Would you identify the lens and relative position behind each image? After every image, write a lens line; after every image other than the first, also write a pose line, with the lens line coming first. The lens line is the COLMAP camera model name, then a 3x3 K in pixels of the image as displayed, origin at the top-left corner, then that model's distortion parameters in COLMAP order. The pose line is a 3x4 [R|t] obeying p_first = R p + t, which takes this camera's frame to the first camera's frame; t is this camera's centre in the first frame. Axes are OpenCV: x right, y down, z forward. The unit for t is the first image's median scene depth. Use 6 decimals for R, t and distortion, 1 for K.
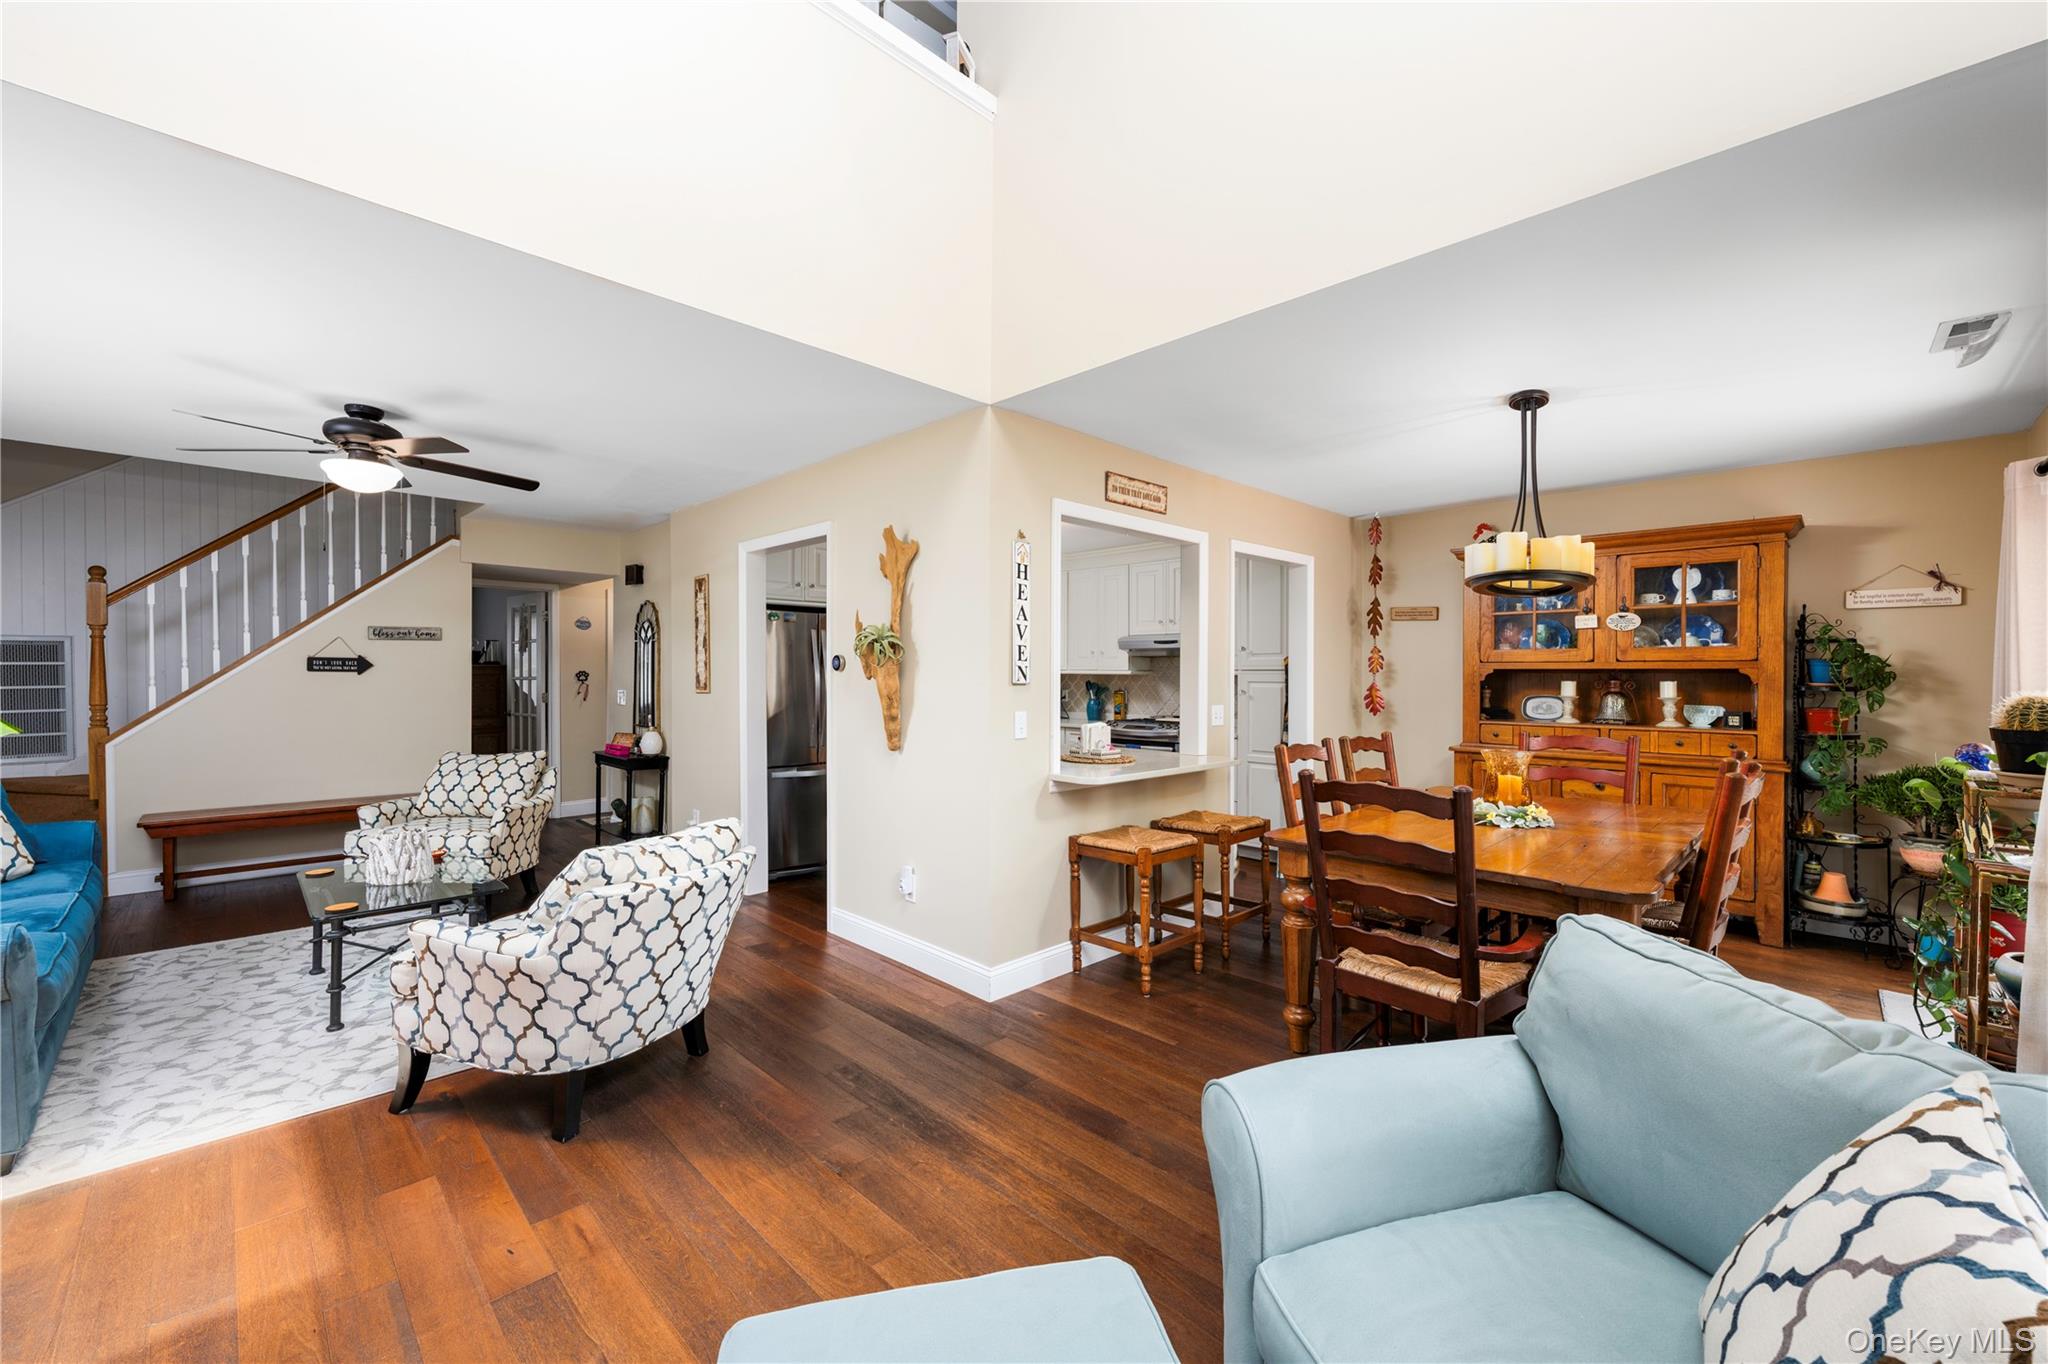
lens RADIAL K [[821.8, 0, 1017.3], [0, 821.8, 680.9], [0, 0, 1]] dist [0.000458, 0.000266]
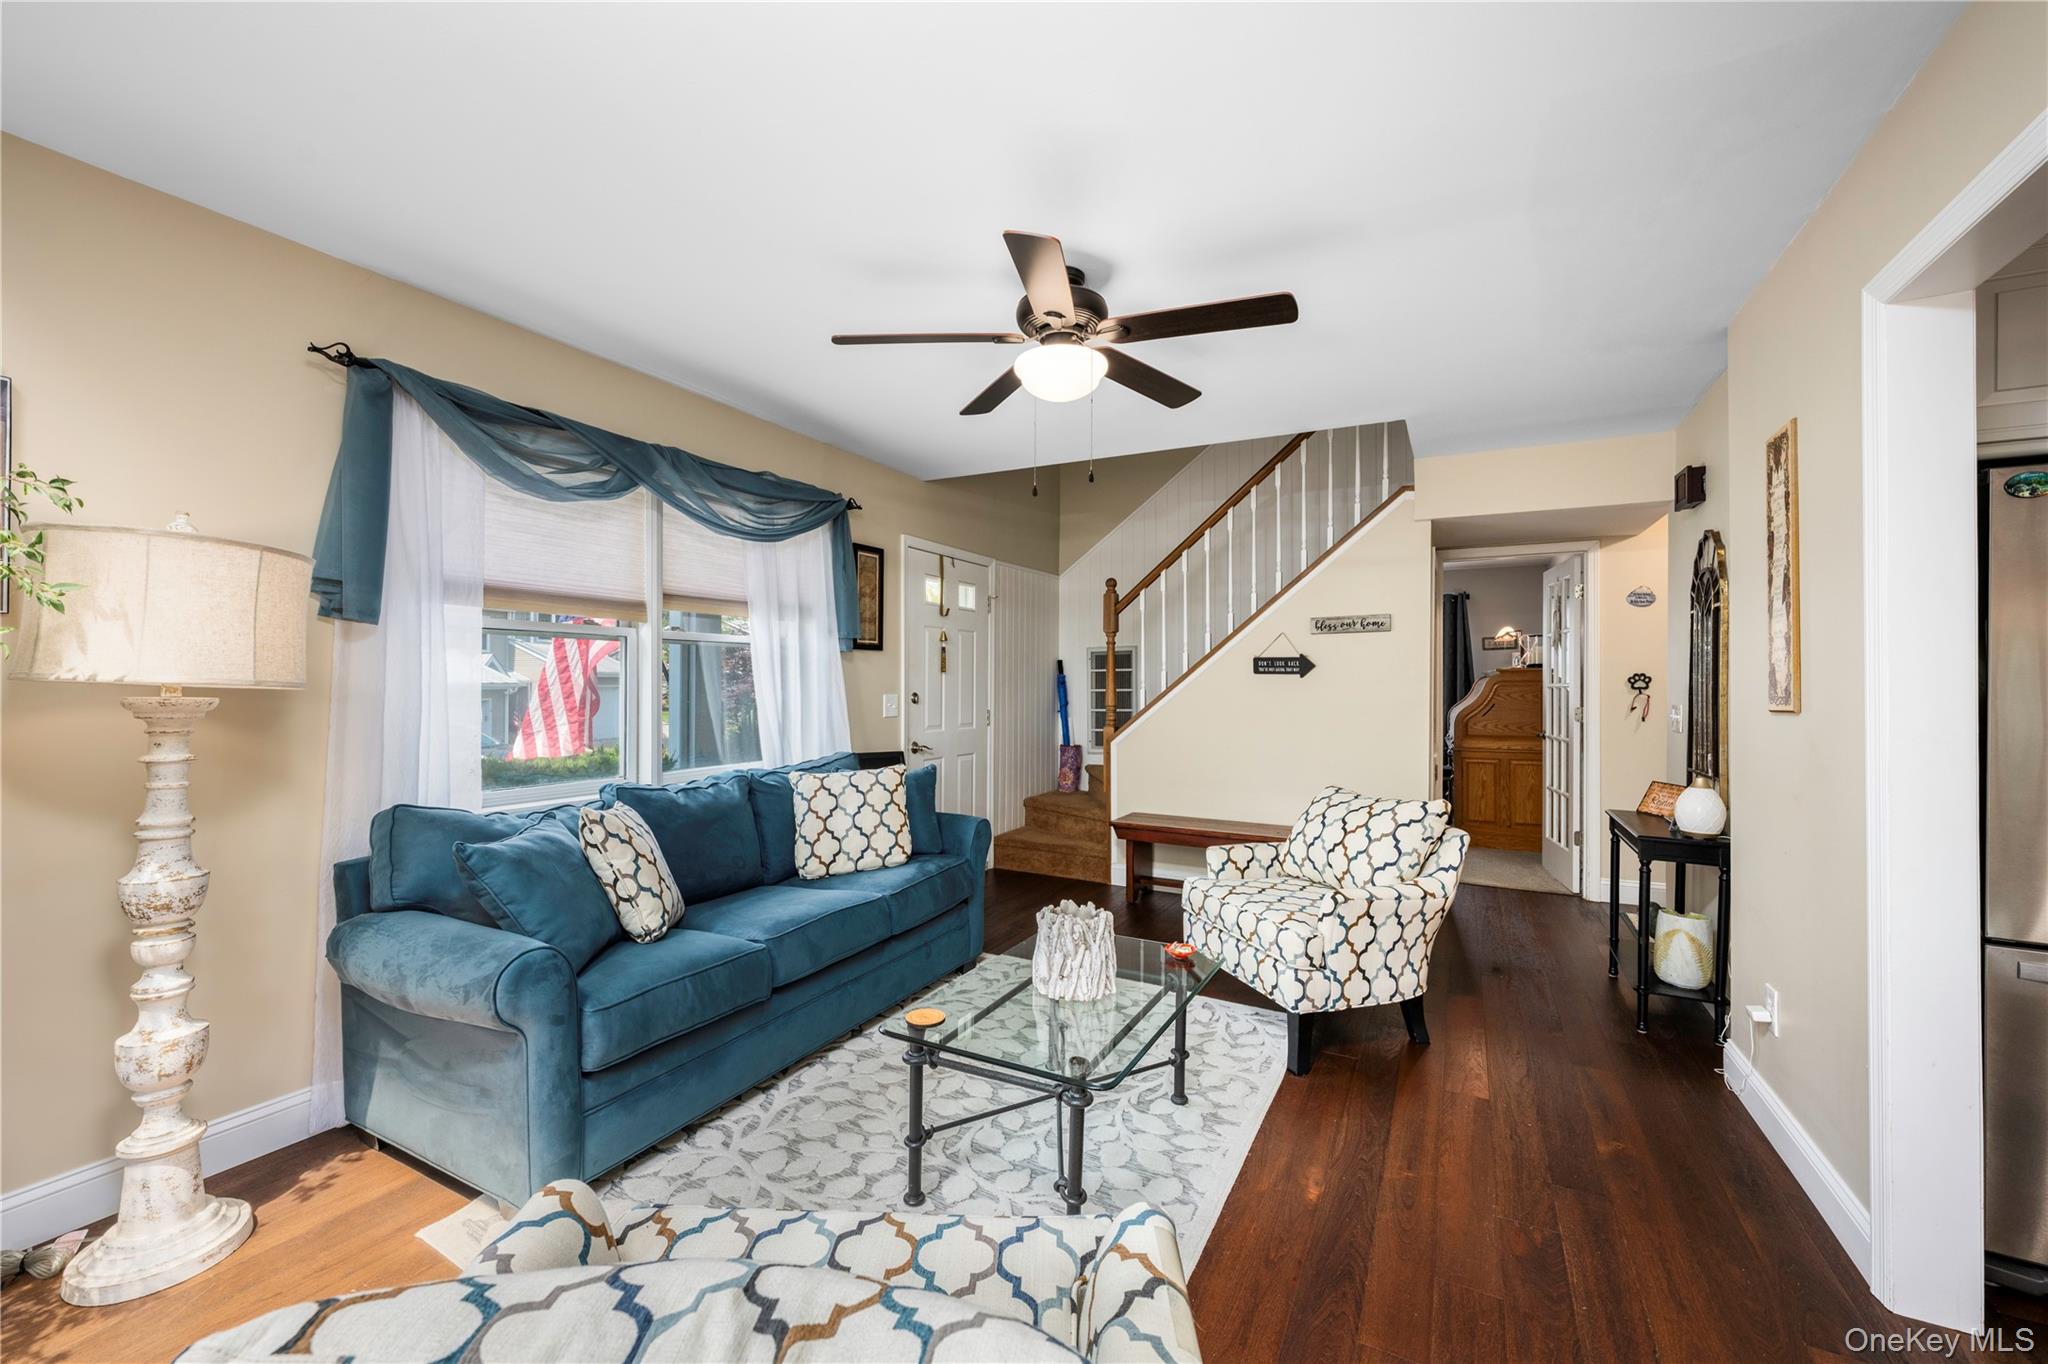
lens RADIAL K [[821.8, 0, 1019.3], [0, 821.8, 681.2], [0, 0, 1]] dist [0.000458, 0.000266]
pose [[0.293996, -0.004849, -0.955794, -0.097890], [-0.012289, 0.999885, -0.008853, 0.007131], [0.955728, 0.014348, 0.293903, 0.492947]]
